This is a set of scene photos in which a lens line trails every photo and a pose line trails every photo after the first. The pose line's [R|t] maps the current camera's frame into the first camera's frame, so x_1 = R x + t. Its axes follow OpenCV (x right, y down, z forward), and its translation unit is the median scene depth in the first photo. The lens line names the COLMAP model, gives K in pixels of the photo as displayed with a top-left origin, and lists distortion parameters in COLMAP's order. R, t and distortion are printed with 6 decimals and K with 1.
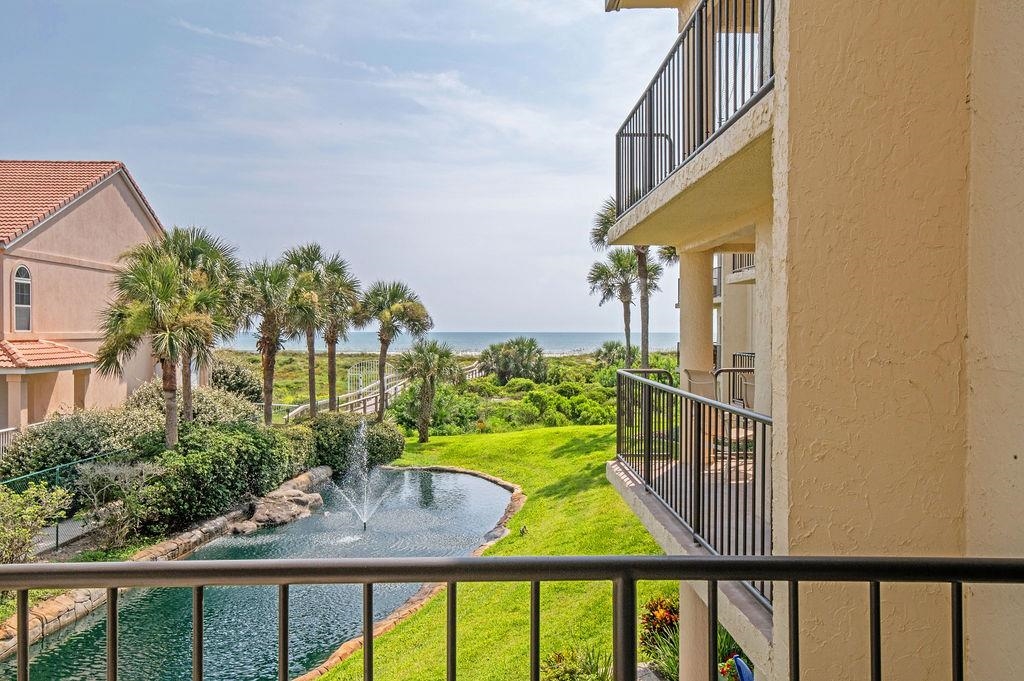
lens RADIAL K [[829.6, 0, 509.6], [0, 829.6, 346.4], [0, 0, 1]] dist [0.022565, 0.002764]
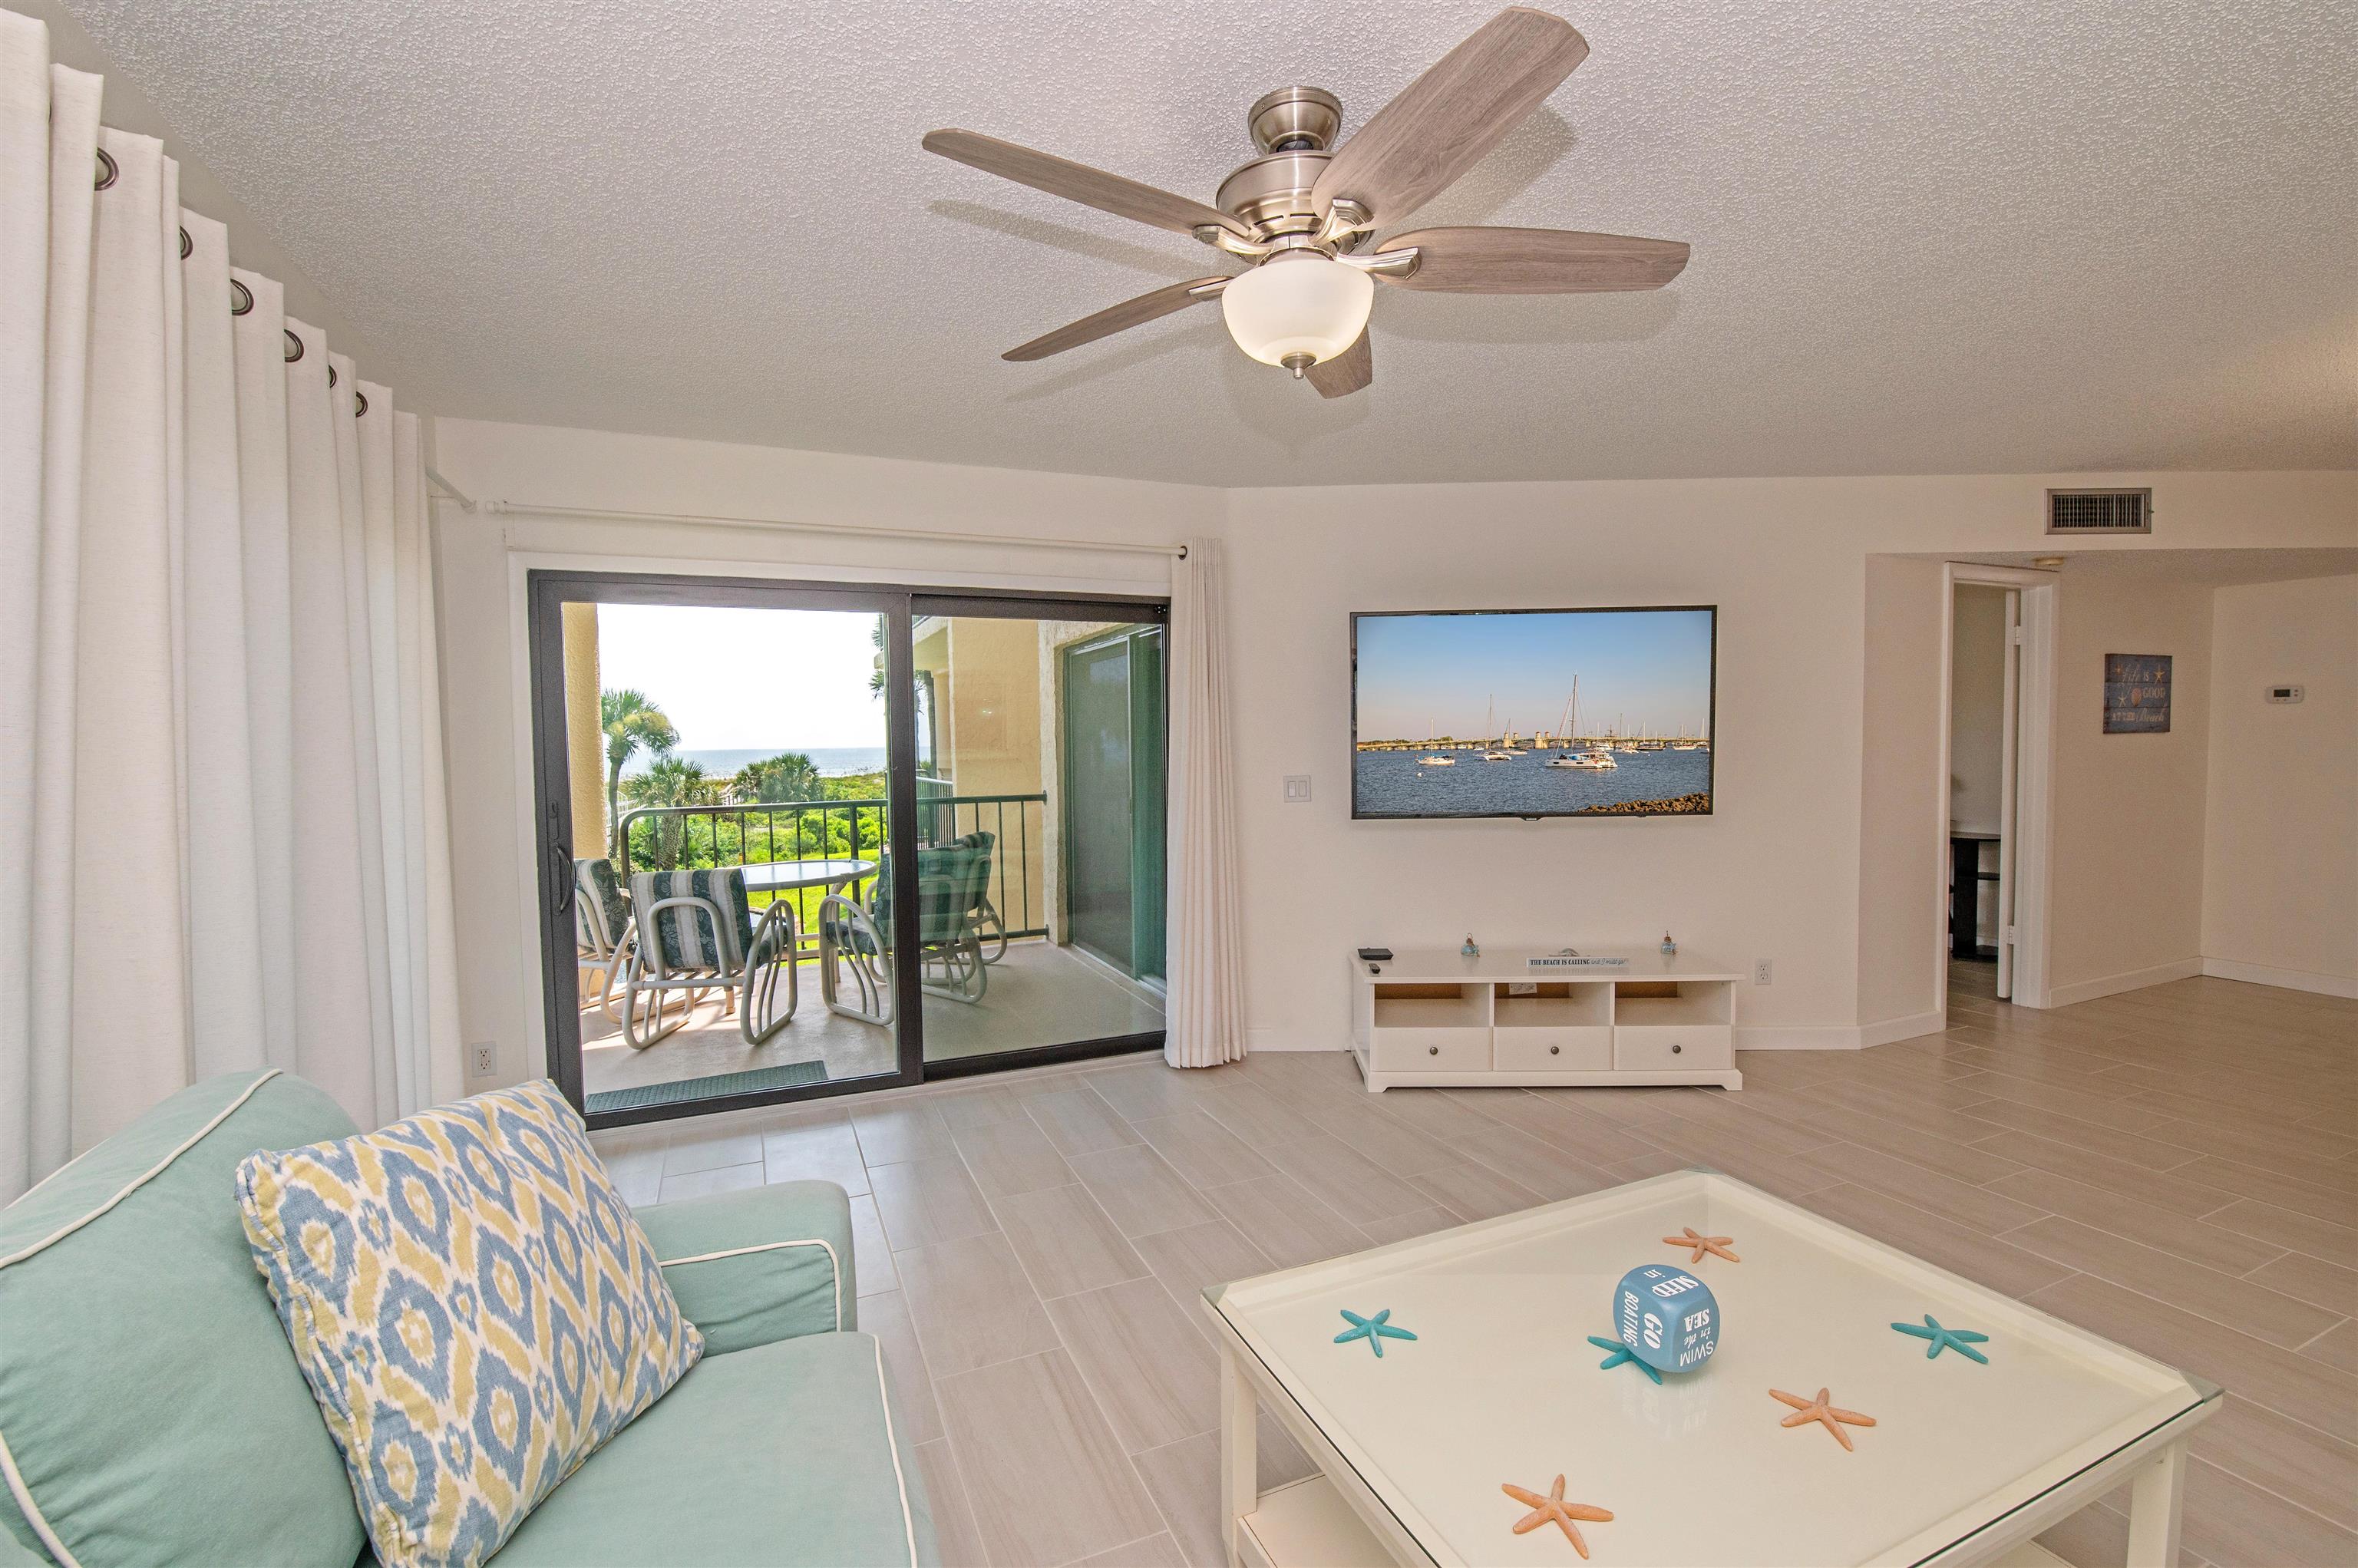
lens RADIAL K [[1040.3, 0, 1183.1], [0, 1040.3, 786.4], [0, 0, 1]] dist [-0.010288, -0.005071]
pose [[0.928730, -0.031604, 0.369406, -0.008732], [0.023468, 0.999373, 0.026499, 0.006101], [-0.370012, -0.015942, 0.928890, -0.171200]]
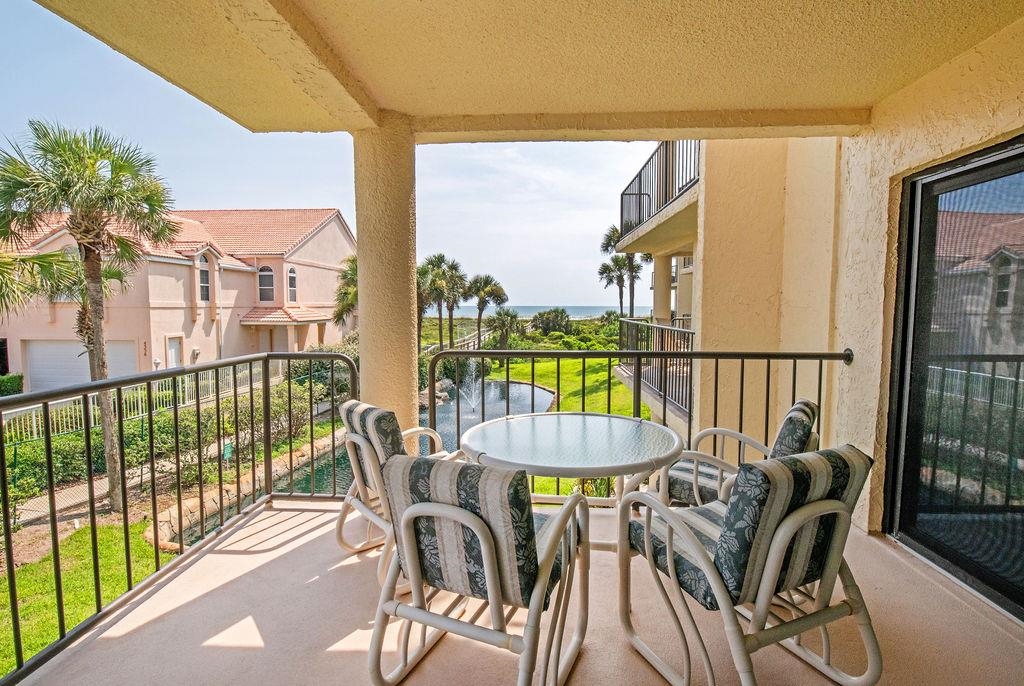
lens RADIAL K [[499.9, 0, 502.1], [0, 499.9, 340.1], [0, 0, 1]] dist [-0.010278, -0.000222]
pose [[0.996014, 0.007446, -0.088883, -0.011218], [-0.002946, 0.998712, 0.050648, 0.006050], [0.089145, -0.050184, 0.994754, -0.051472]]
